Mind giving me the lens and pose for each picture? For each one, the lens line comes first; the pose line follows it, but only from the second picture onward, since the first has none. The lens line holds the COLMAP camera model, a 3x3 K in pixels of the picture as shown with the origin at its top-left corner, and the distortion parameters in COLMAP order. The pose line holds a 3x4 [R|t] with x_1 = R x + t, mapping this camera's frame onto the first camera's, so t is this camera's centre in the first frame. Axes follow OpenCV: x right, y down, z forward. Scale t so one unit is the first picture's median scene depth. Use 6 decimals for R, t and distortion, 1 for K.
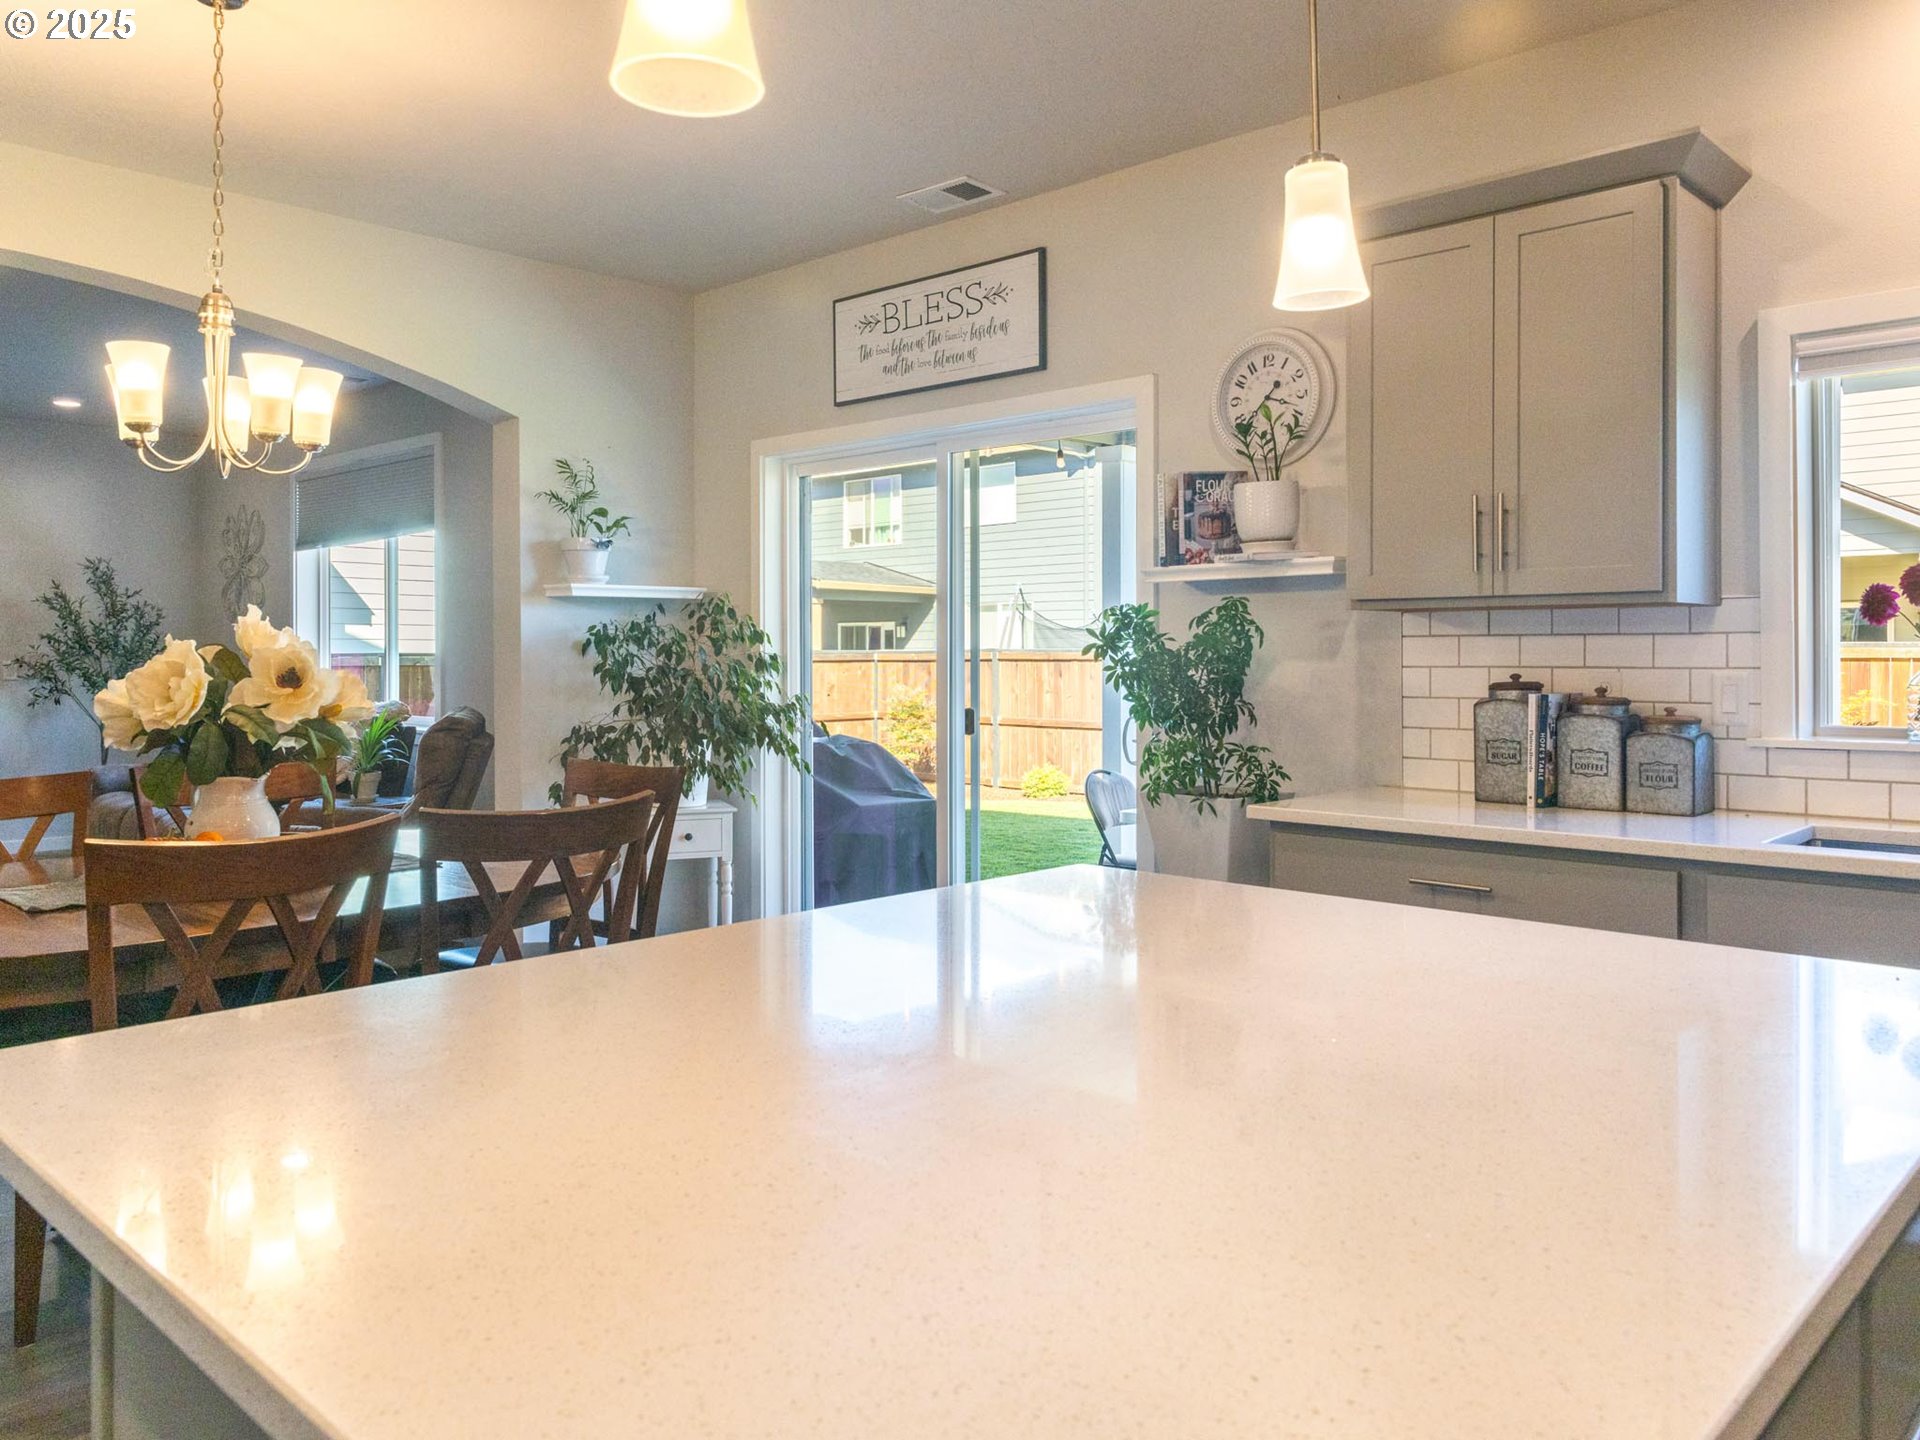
lens RADIAL K [[1409.0, 0, 957.7], [0, 1409.0, 704.8], [0, 0, 1]] dist [-0.011948, -0.014235]
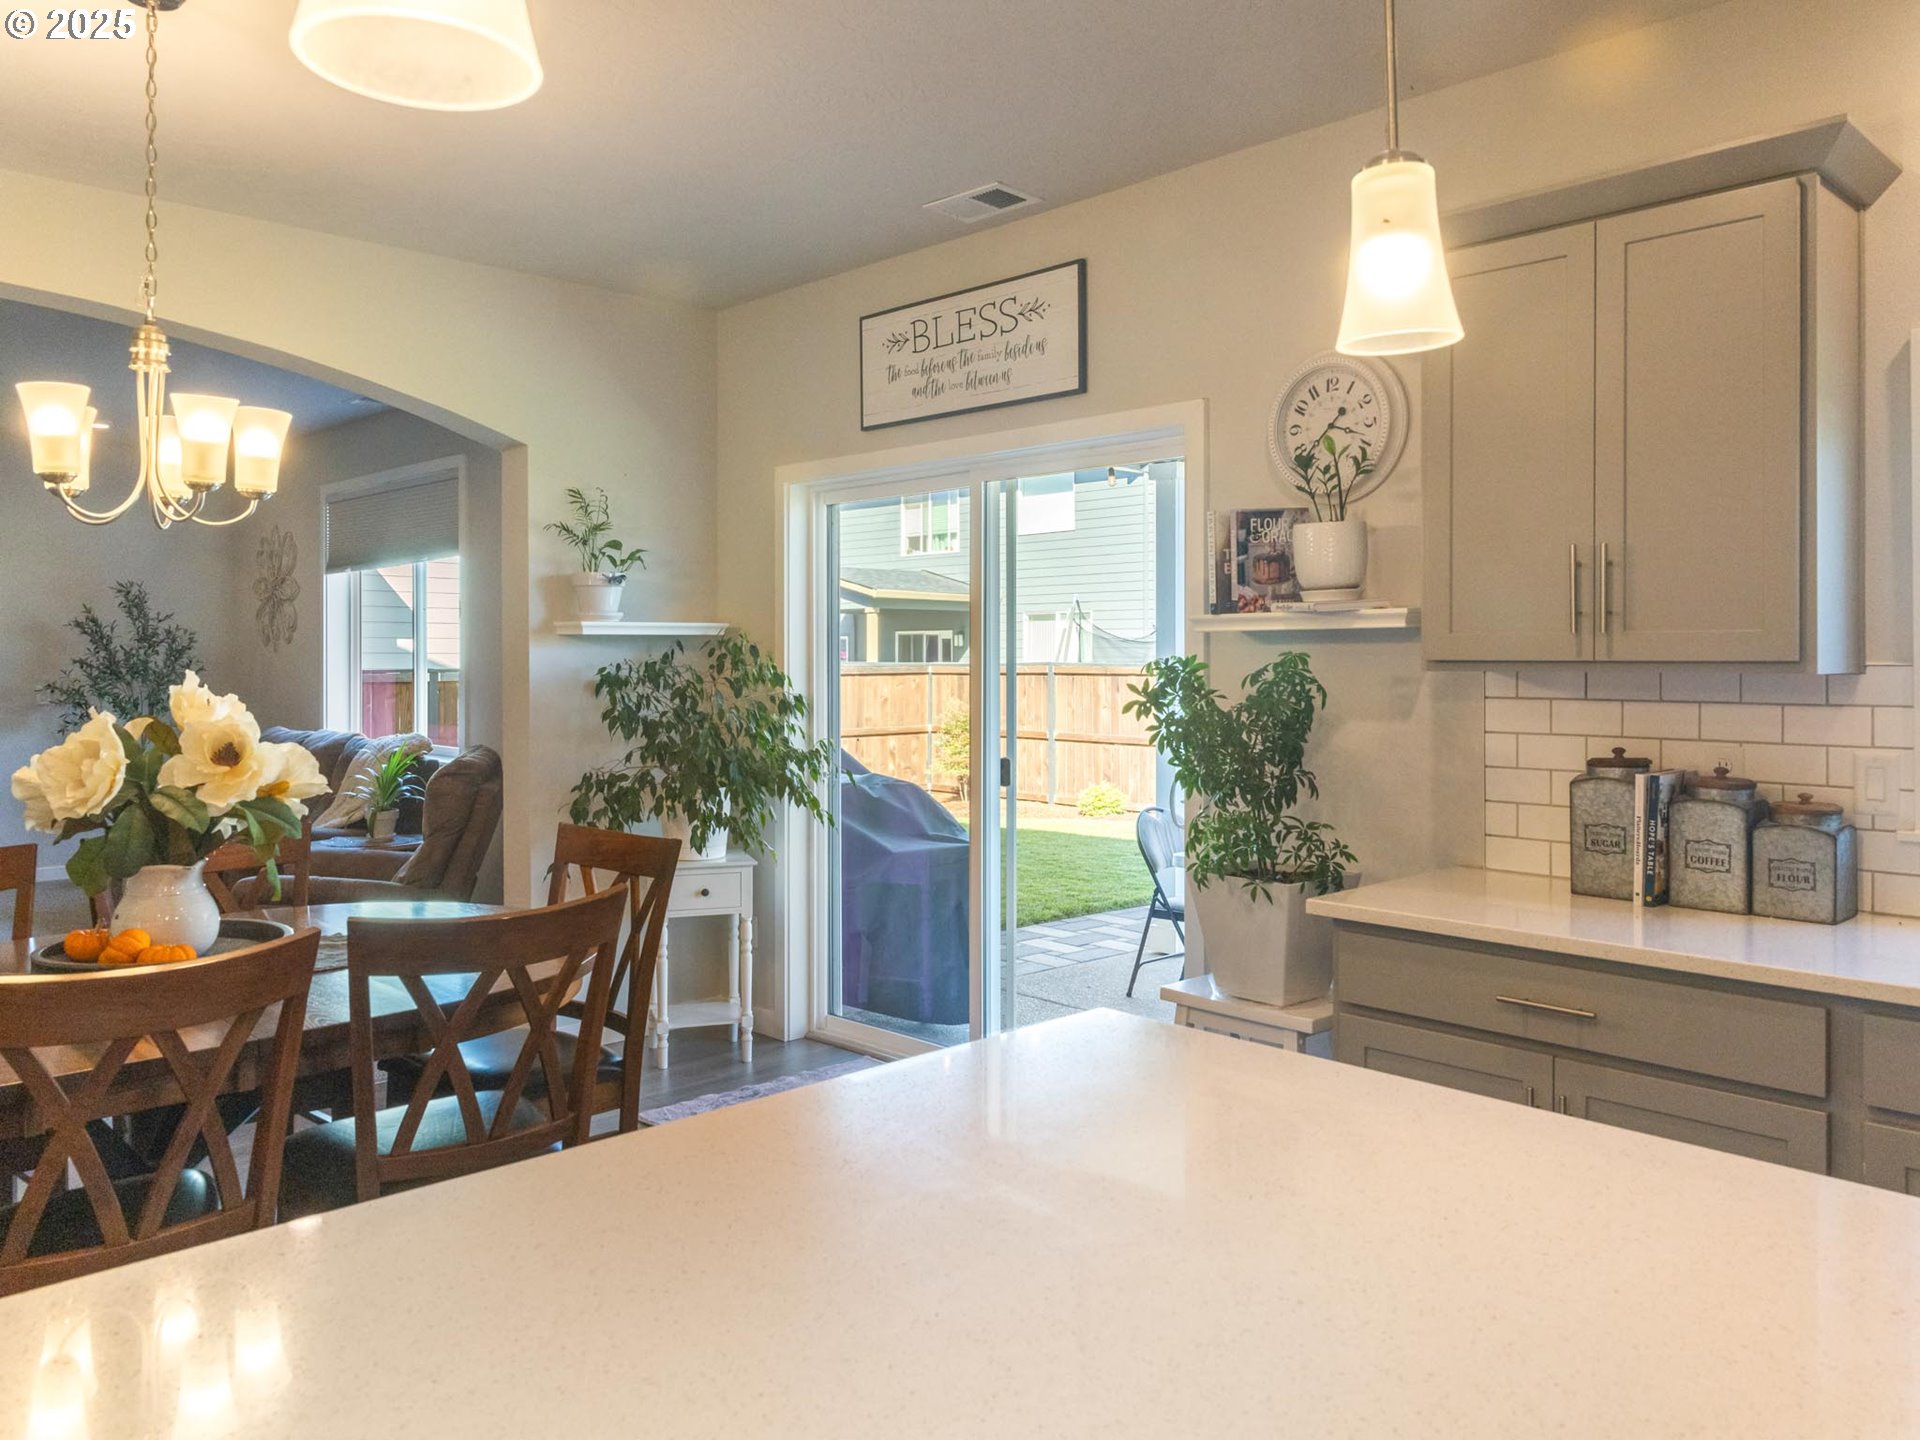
lens RADIAL K [[1409.0, 0, 958.6], [0, 1409.0, 704.7], [0, 0, 1]] dist [-0.011948, -0.014235]
pose [[0.999069, 0.001928, -0.043104, 0.023852], [-0.002040, 0.999995, -0.002547, -0.040285], [0.043099, 0.002632, 0.999067, 0.102942]]
